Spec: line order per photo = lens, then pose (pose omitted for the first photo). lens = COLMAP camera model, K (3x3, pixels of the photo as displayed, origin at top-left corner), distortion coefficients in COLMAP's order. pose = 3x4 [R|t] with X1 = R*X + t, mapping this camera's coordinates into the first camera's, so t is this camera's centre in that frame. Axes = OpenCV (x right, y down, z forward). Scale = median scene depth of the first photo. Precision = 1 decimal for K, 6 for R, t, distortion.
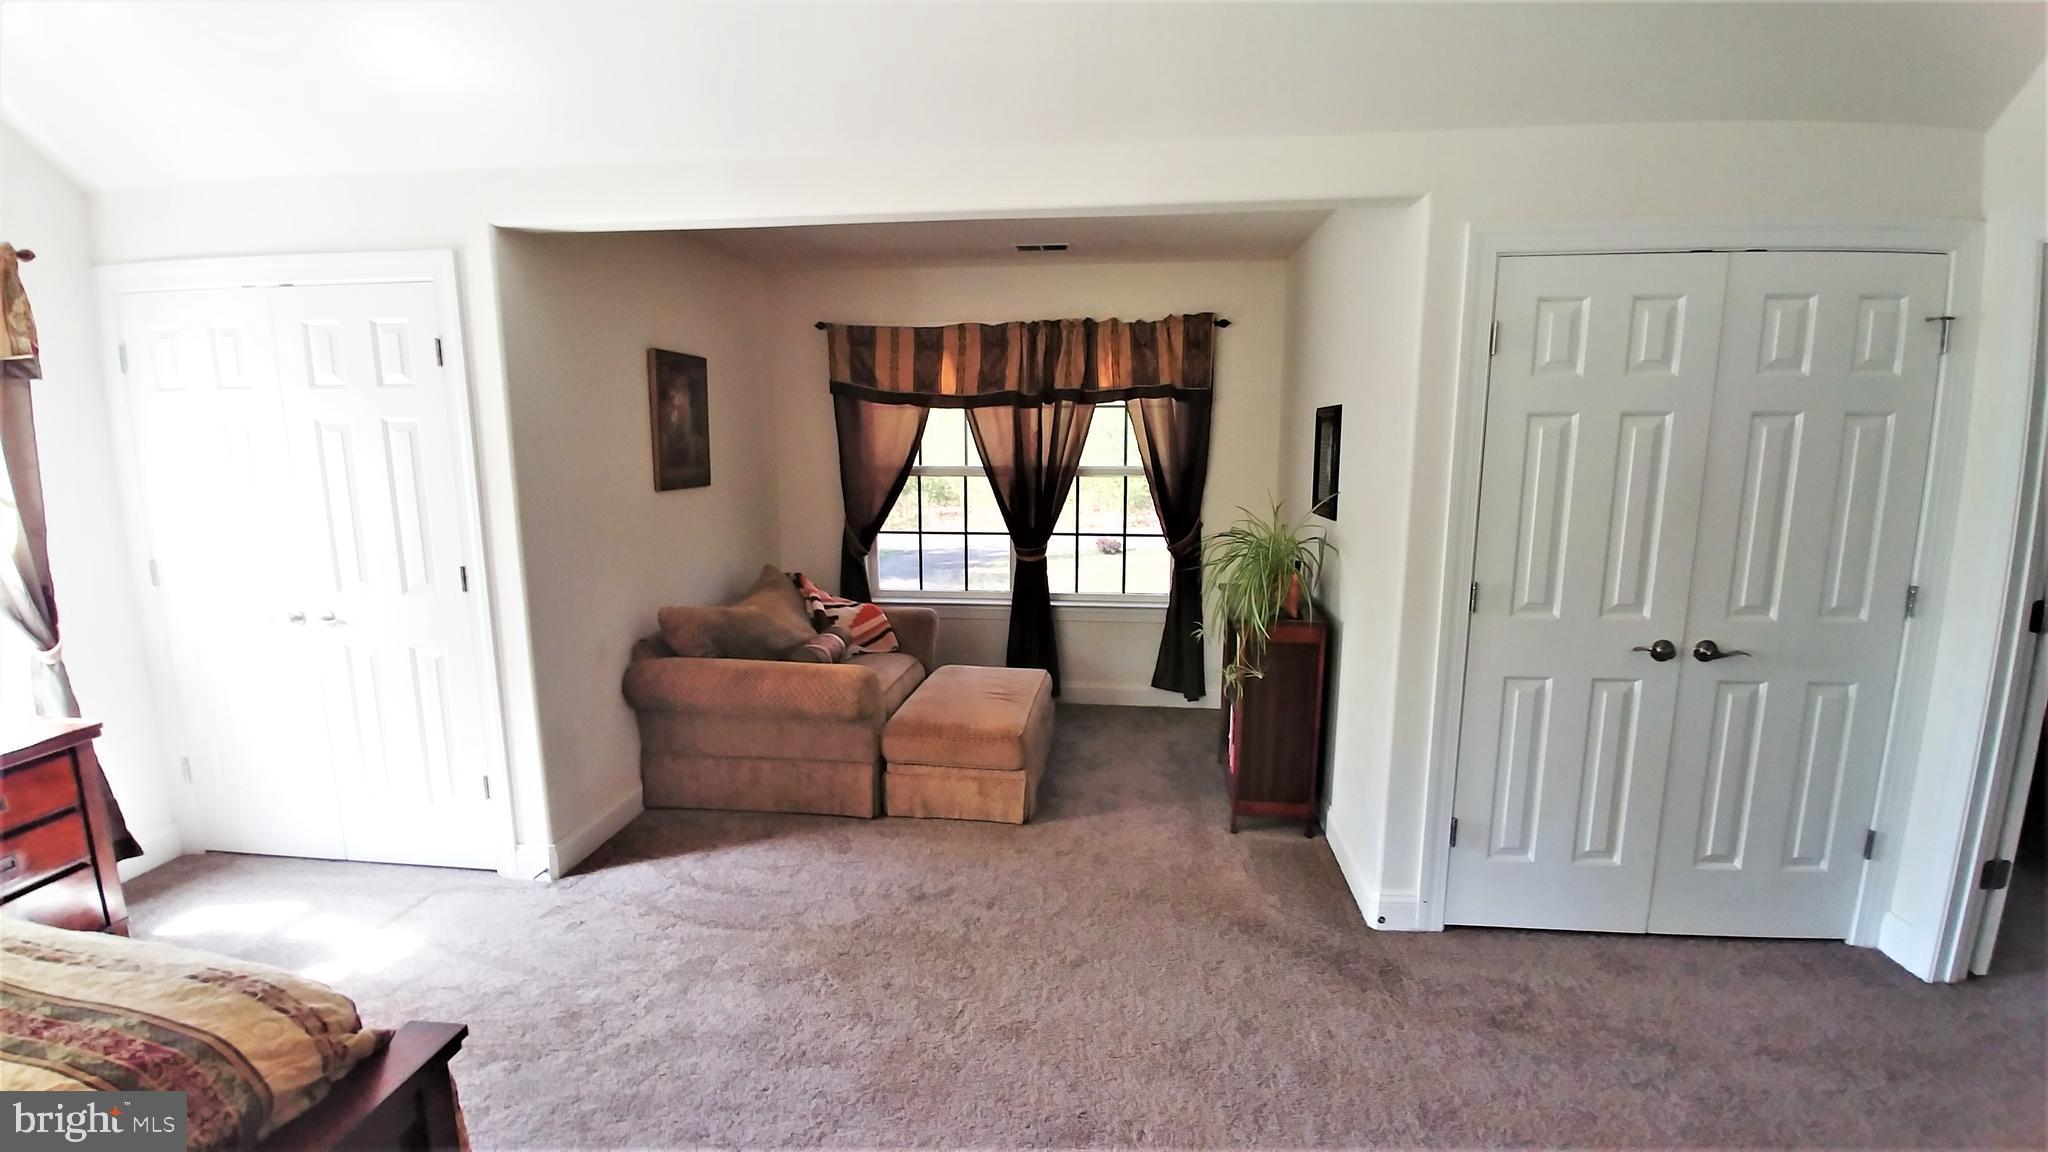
lens RADIAL K [[920.3, 0, 1018.9], [0, 920.3, 591.2], [0, 0, 1]] dist [-0.028726, 0.000654]
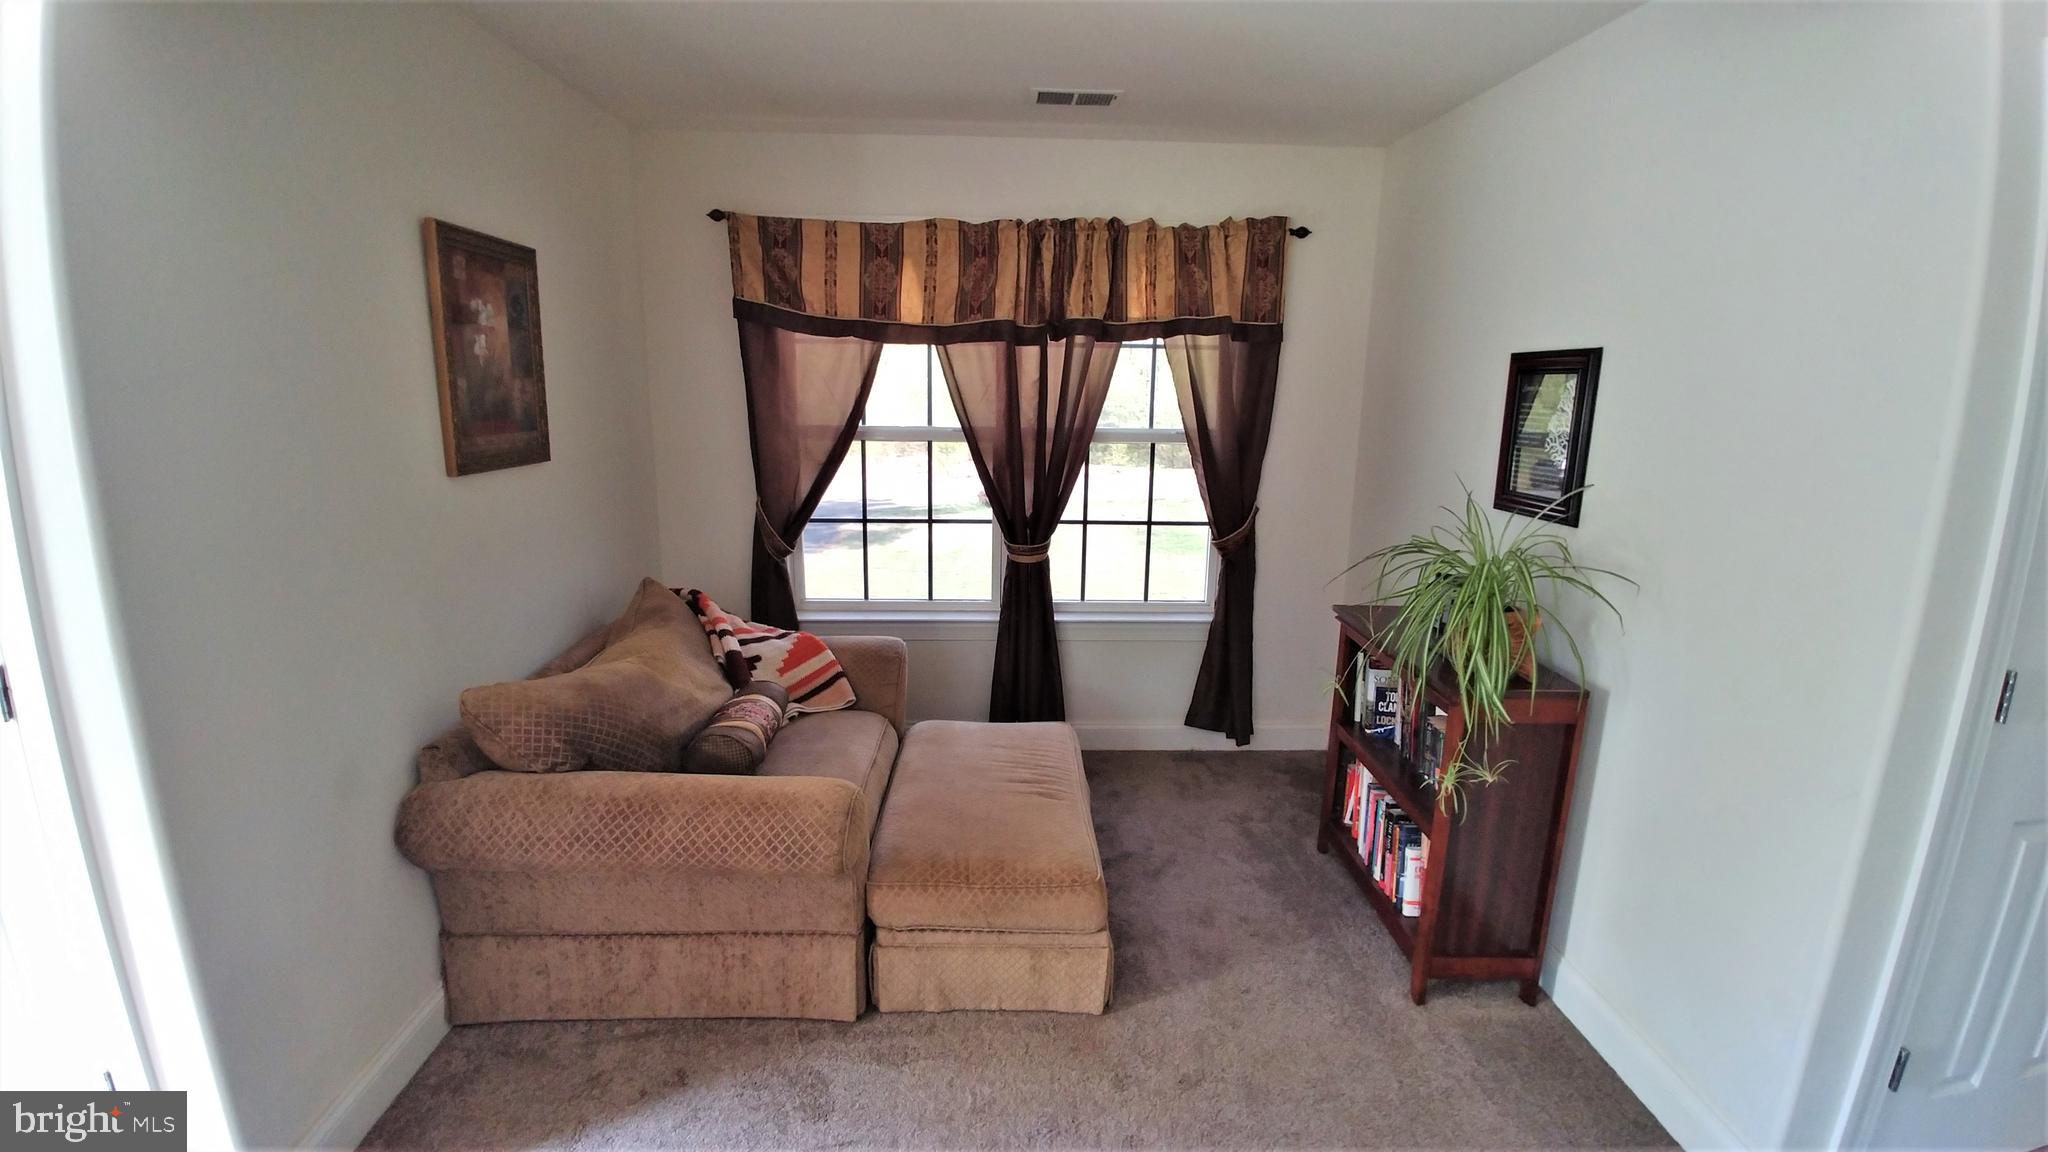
lens RADIAL K [[920.3, 0, 1024.7], [0, 920.3, 578.3], [0, 0, 1]] dist [-0.028726, 0.000654]
pose [[0.987799, -0.017193, 0.154784, -0.135706], [0.010488, 0.998975, 0.044027, -0.069390], [-0.155383, -0.041867, 0.986967, 0.395566]]
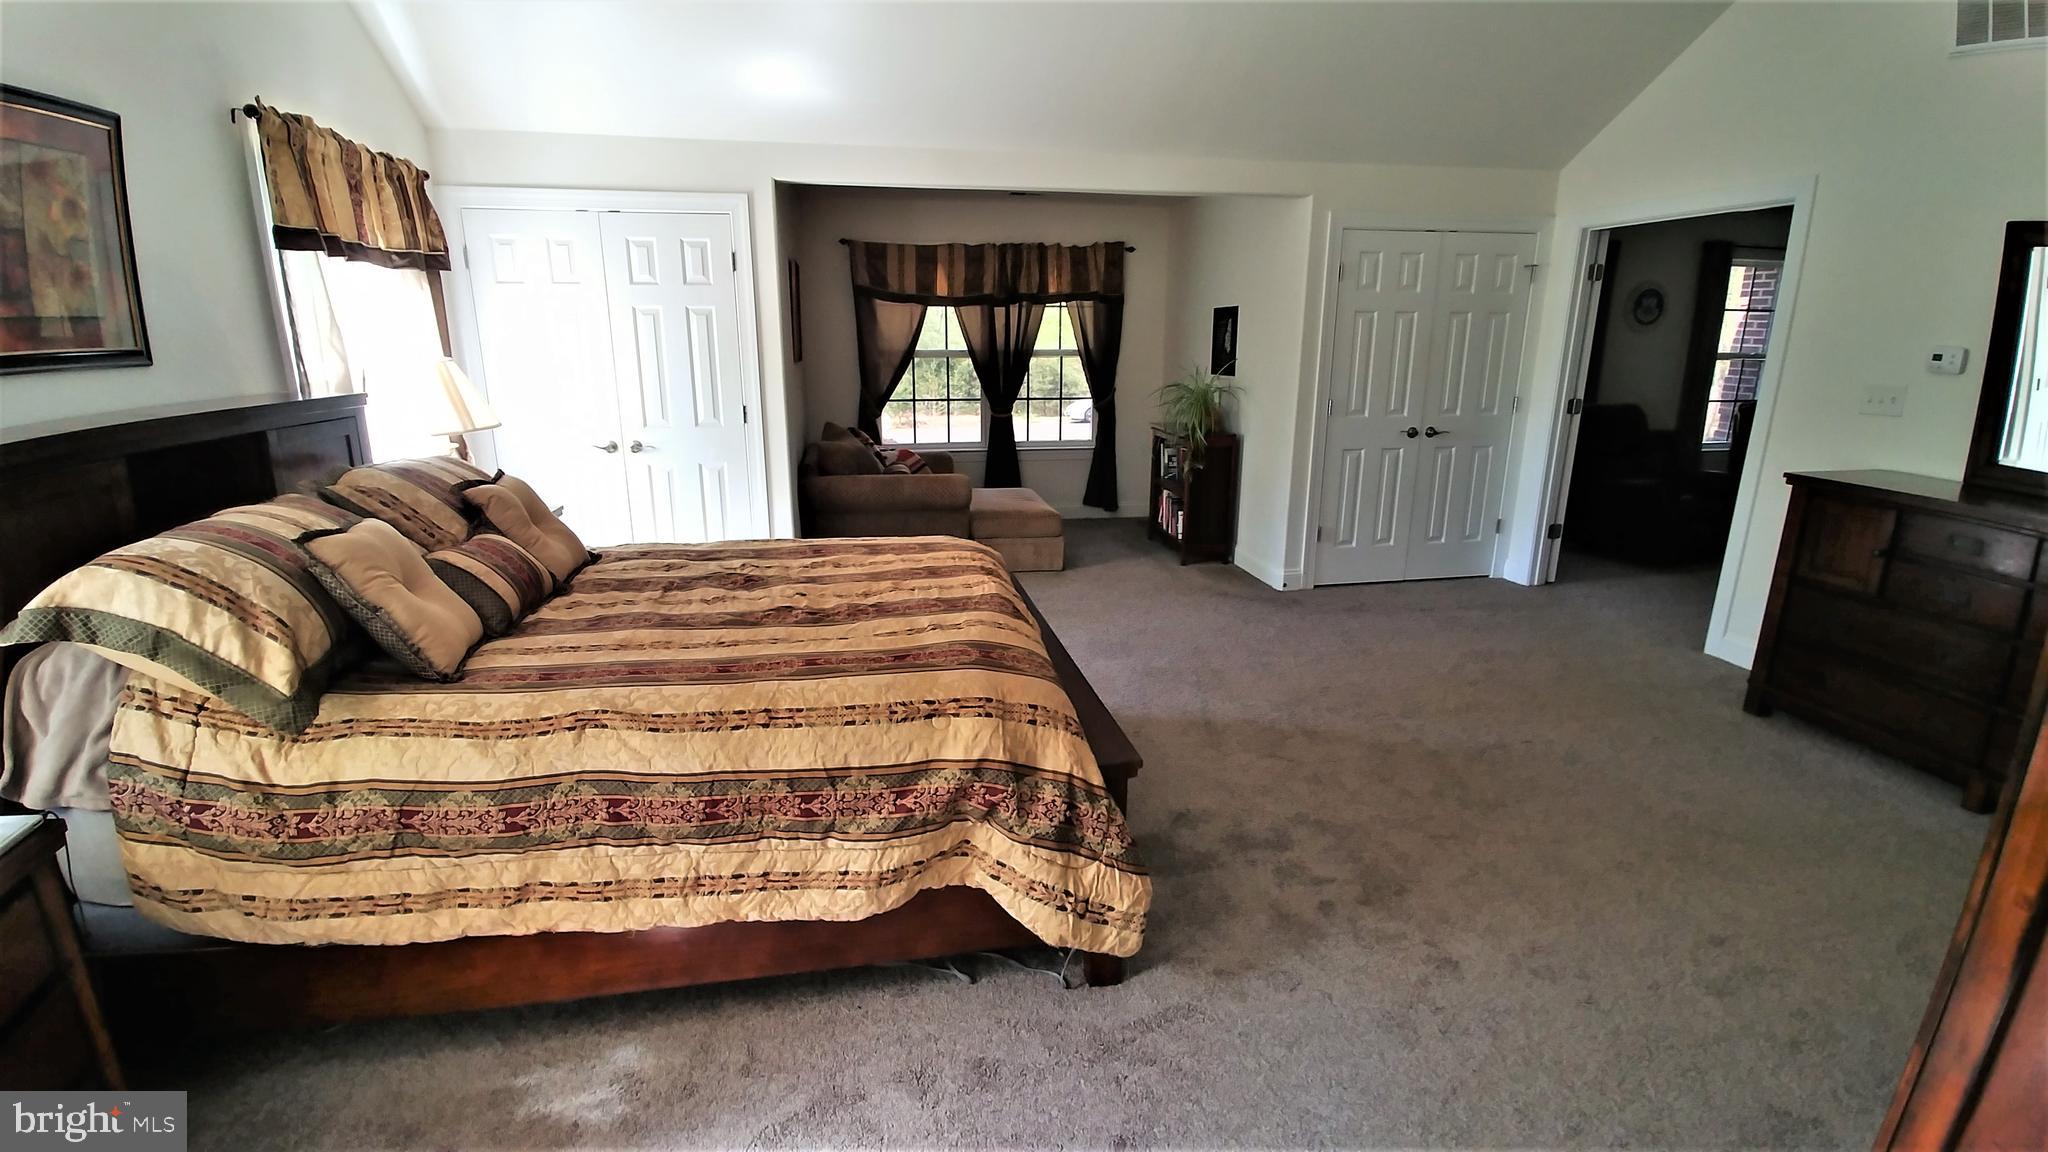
lens RADIAL K [[920.3, 0, 1022.7], [0, 920.3, 590.2], [0, 0, 1]] dist [-0.028726, 0.000654]
pose [[0.955081, -0.075543, 0.286556, -0.512762], [0.047990, 0.993627, 0.101996, 0.117589], [-0.292435, -0.083662, 0.952619, -0.501949]]
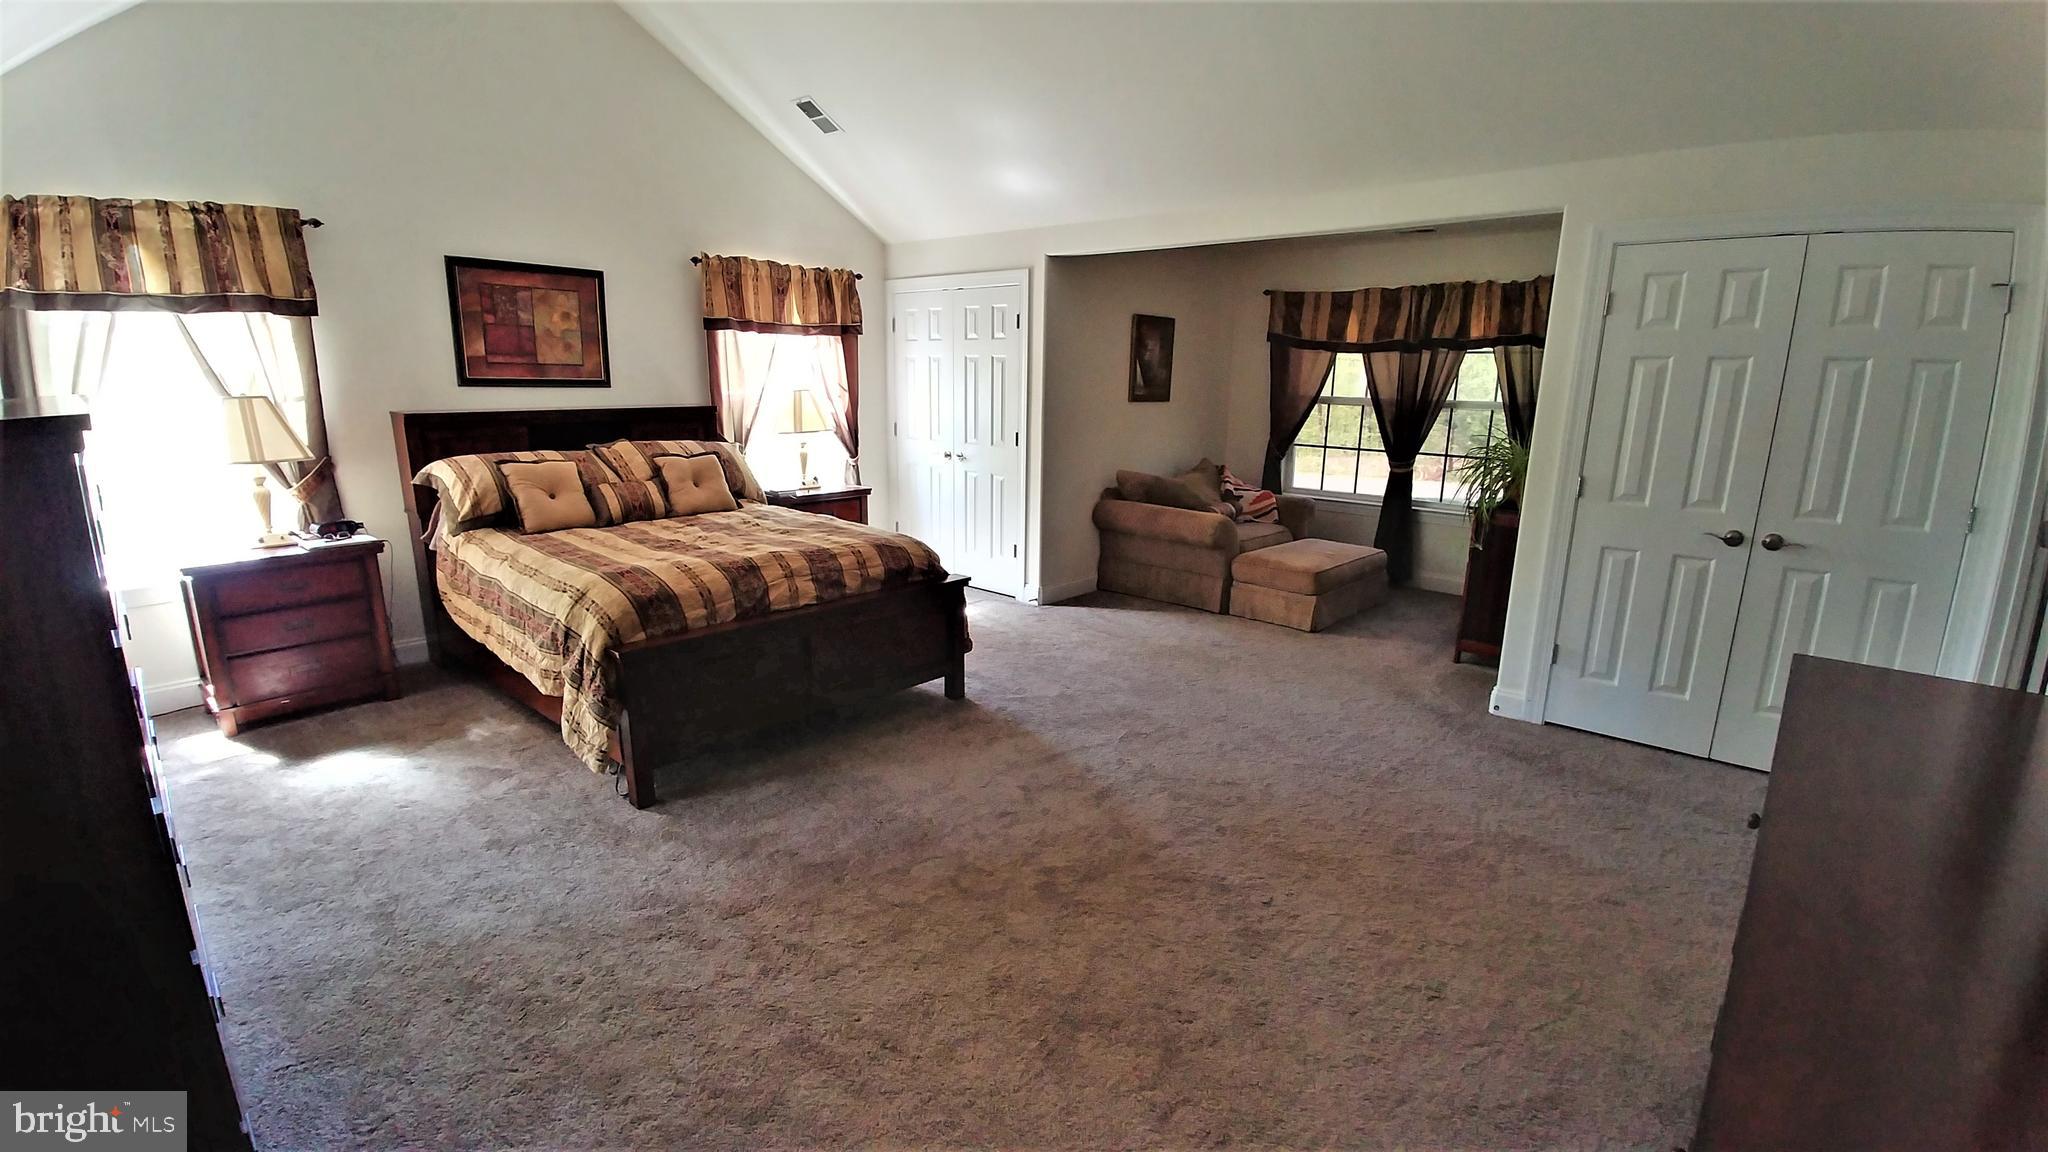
lens RADIAL K [[920.3, 0, 1016.1], [0, 920.3, 586.0], [0, 0, 1]] dist [-0.028726, 0.000654]
pose [[0.808548, 0.145864, -0.570065, 0.448021], [-0.115554, 0.989285, 0.089236, 0.098146], [0.576973, -0.006278, 0.816739, -0.490743]]
